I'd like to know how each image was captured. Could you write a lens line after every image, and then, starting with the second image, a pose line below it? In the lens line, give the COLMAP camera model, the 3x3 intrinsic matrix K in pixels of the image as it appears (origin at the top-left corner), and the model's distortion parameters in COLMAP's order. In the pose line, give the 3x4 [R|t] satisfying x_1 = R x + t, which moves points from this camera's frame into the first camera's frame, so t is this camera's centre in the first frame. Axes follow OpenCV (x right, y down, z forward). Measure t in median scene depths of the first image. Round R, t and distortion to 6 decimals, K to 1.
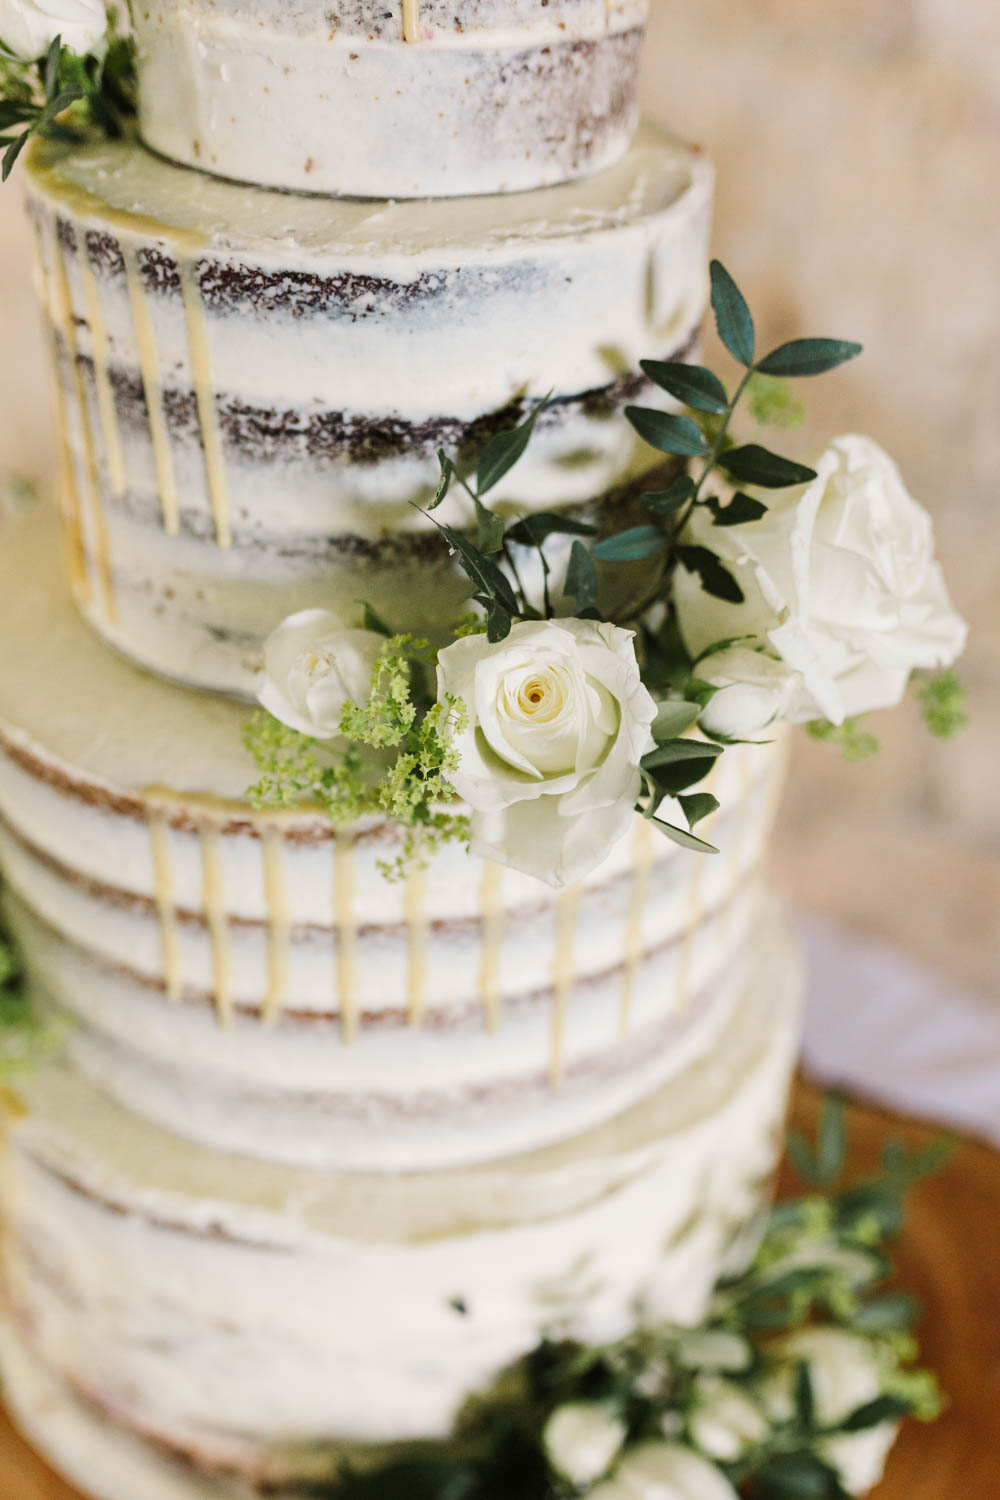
lens RADIAL K [[1523.3, 0, 500.0], [0, 1523.3, 750.0], [0, 0, 1]] dist [-0.004874, 0.002529]
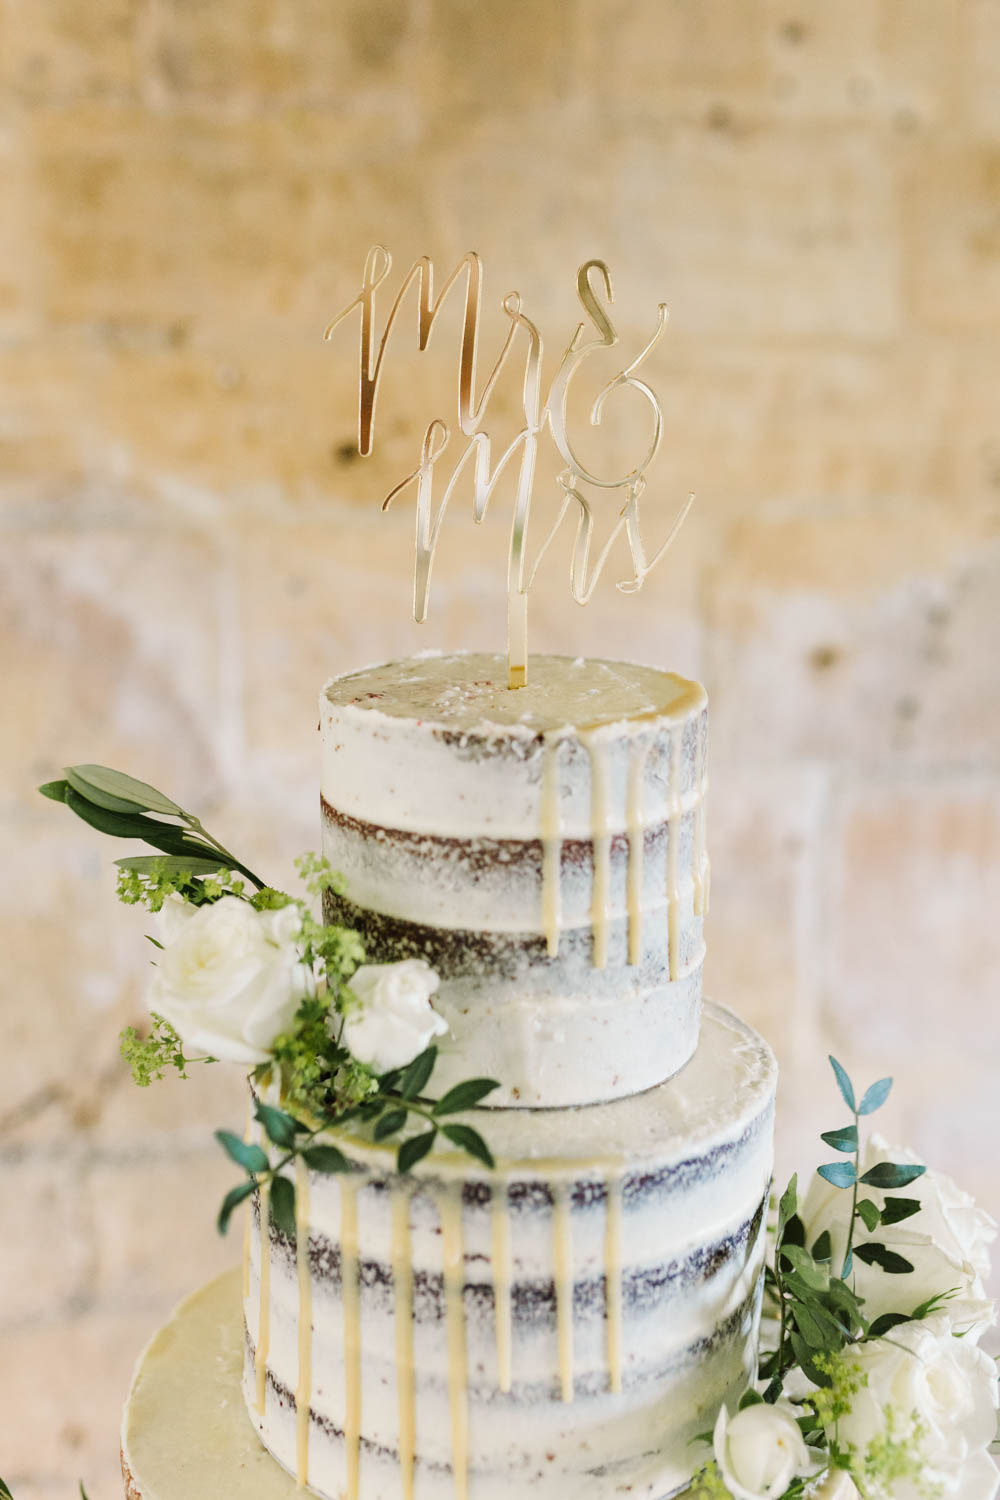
lens RADIAL K [[1523.3, 0, 500.0], [0, 1523.3, 750.0], [0, 0, 1]] dist [-0.004874, 0.002529]
pose [[0.765418, -0.174159, 0.619520, -0.969103], [0.401151, 0.881883, -0.247709, -0.340958], [-0.503203, 0.438122, 0.744873, -0.083636]]
